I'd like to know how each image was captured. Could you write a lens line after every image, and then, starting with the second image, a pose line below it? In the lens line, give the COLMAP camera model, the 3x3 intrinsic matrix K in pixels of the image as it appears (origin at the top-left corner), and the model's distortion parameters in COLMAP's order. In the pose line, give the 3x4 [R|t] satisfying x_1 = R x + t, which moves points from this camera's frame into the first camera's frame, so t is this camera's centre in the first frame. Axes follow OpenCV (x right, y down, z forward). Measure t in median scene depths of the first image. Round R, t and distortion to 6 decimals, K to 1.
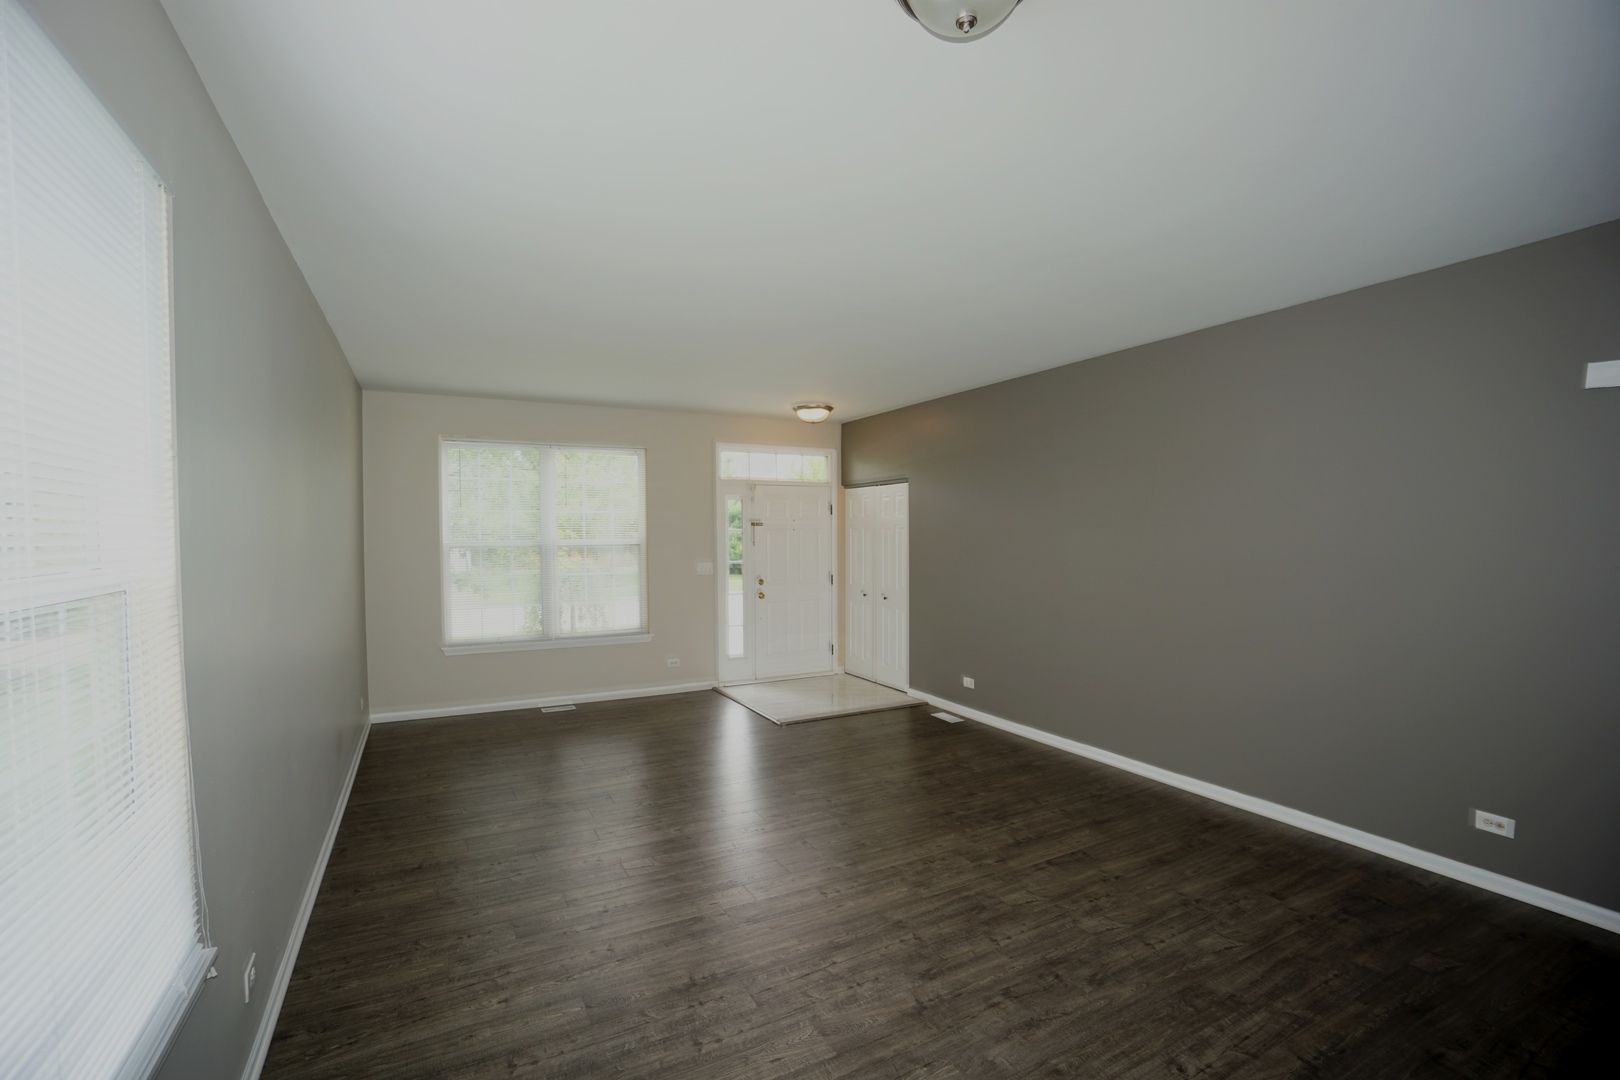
lens RADIAL K [[706.0, 0, 811.6], [0, 706.0, 538.5], [0, 0, 1]] dist [0.002874, 0.000171]
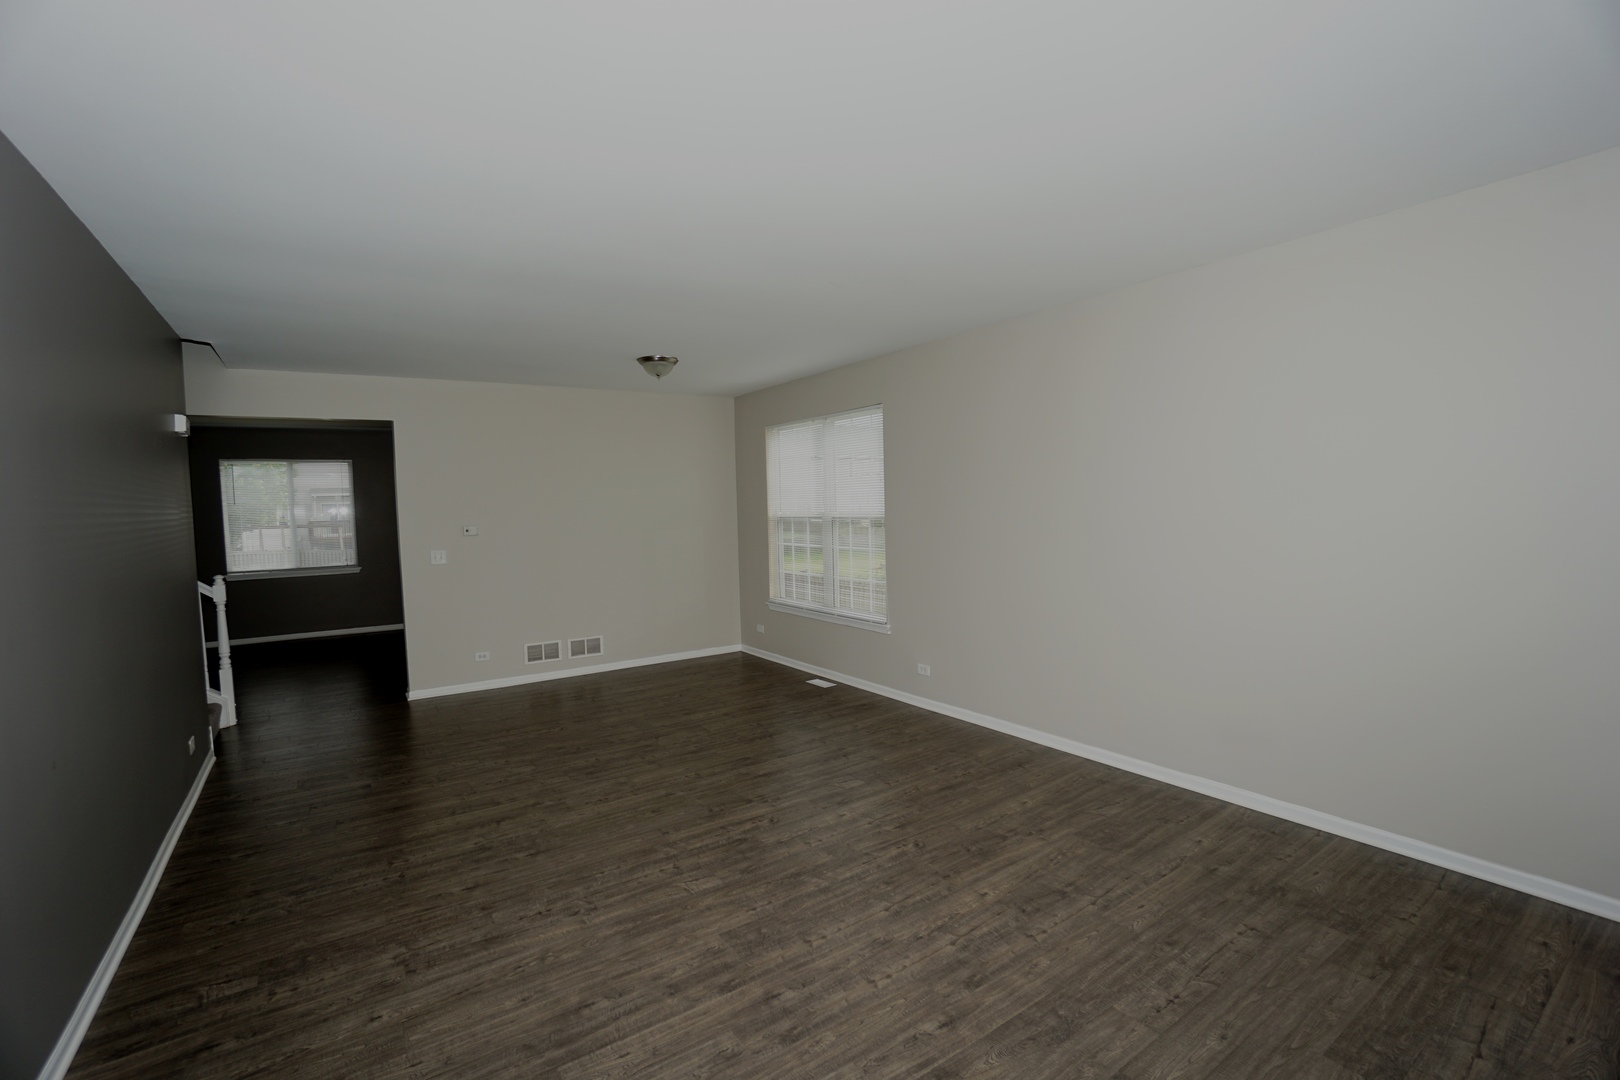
lens RADIAL K [[706.0, 0, 805.6], [0, 706.0, 540.6], [0, 0, 1]] dist [0.002874, 0.000171]
pose [[-0.993406, 0.042791, -0.106368, -0.061927], [0.035851, 0.997154, 0.066320, -0.030195], [0.108903, 0.062069, -0.992113, 2.254063]]
